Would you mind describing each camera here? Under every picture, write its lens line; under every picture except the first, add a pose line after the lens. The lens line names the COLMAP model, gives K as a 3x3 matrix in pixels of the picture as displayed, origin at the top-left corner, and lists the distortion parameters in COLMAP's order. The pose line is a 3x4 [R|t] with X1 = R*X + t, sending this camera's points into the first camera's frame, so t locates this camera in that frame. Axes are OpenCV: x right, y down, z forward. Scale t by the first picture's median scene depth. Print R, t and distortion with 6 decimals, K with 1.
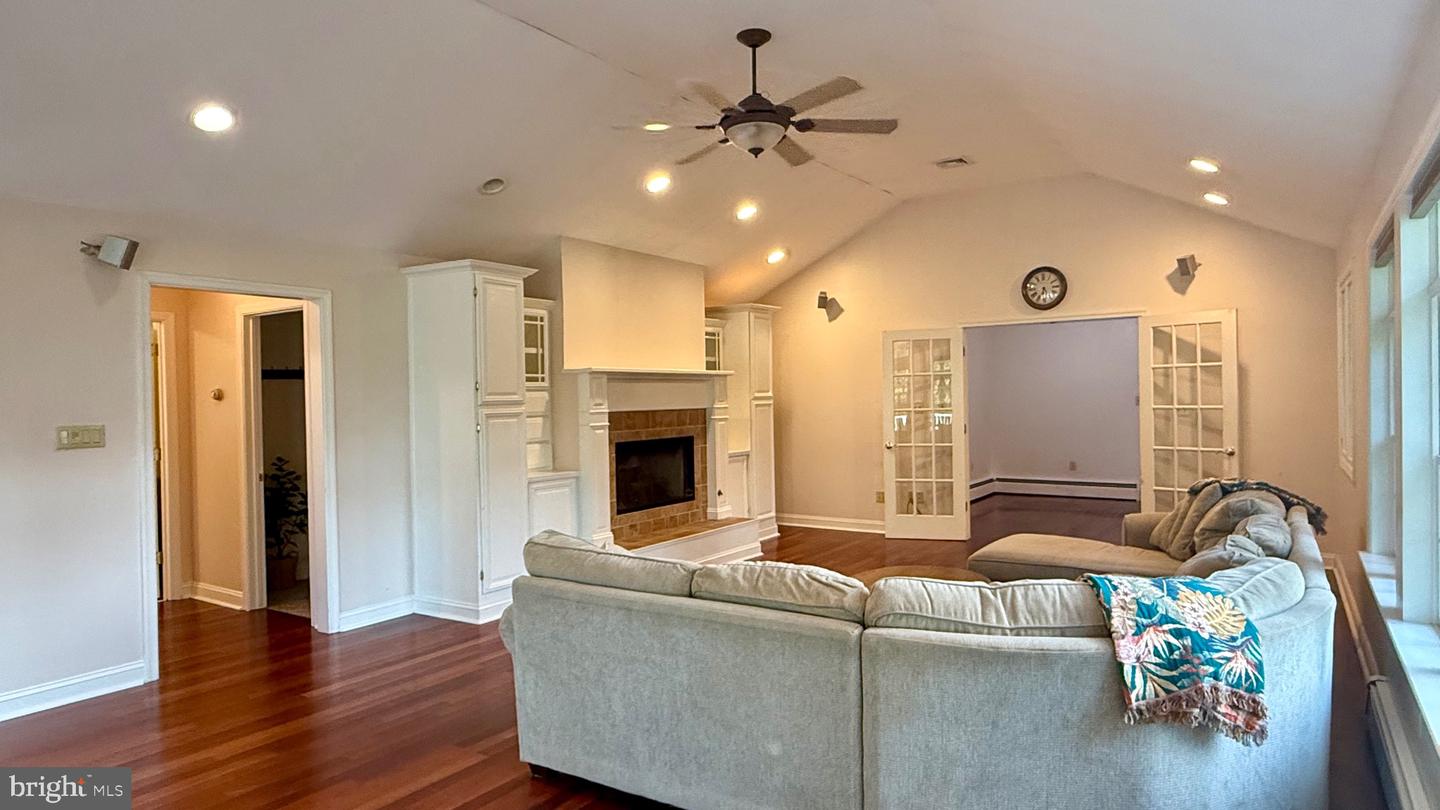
lens RADIAL K [[848.9, 0, 720.0], [0, 848.9, 405.0], [0, 0, 1]] dist [0.000248, -0.000125]
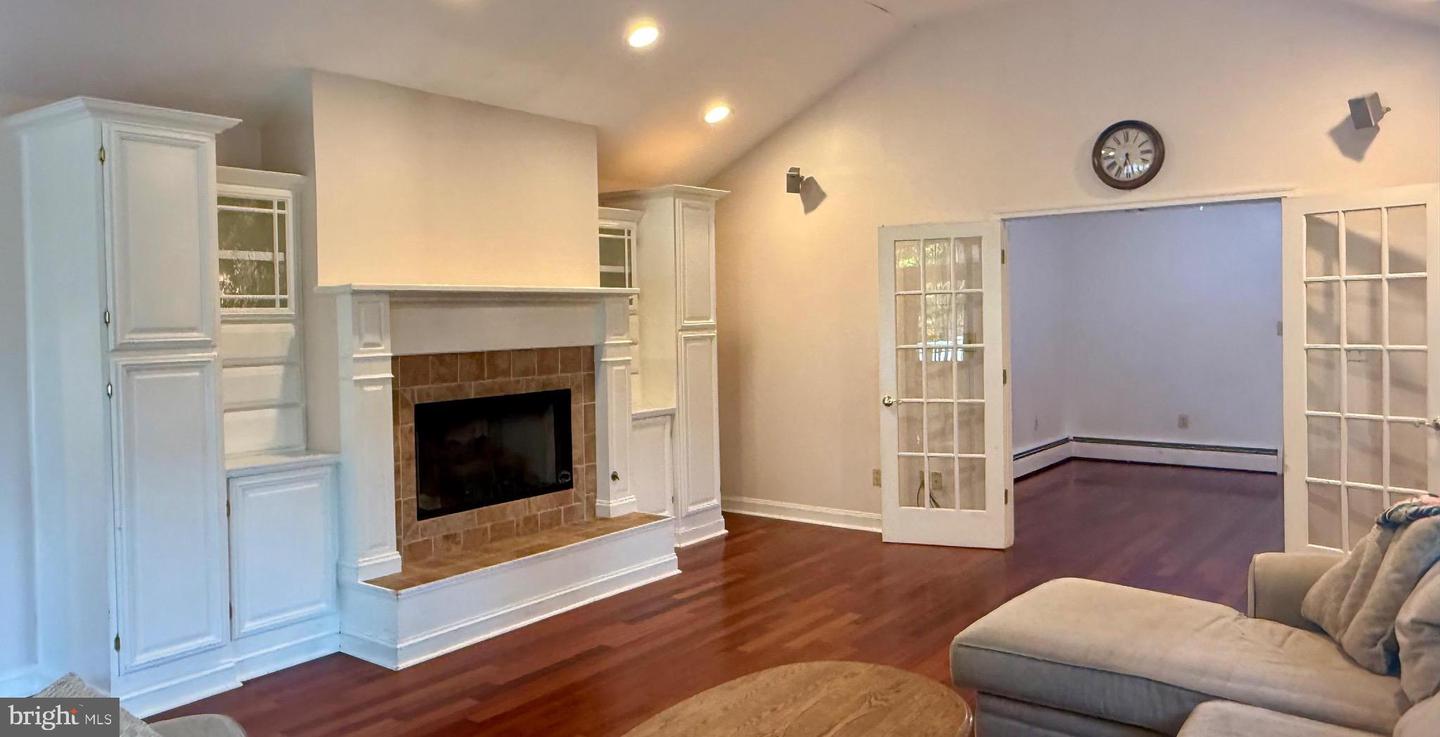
lens RADIAL K [[998.9, 0, 719.8], [0, 998.9, 335.1], [0, 0, 1]] dist [-0.000481, -0.001179]
pose [[0.998564, 0.000720, -0.053574, 0.124207], [-0.000091, 0.999931, 0.011733, -0.013356], [0.053579, -0.011712, 0.998495, 0.252816]]
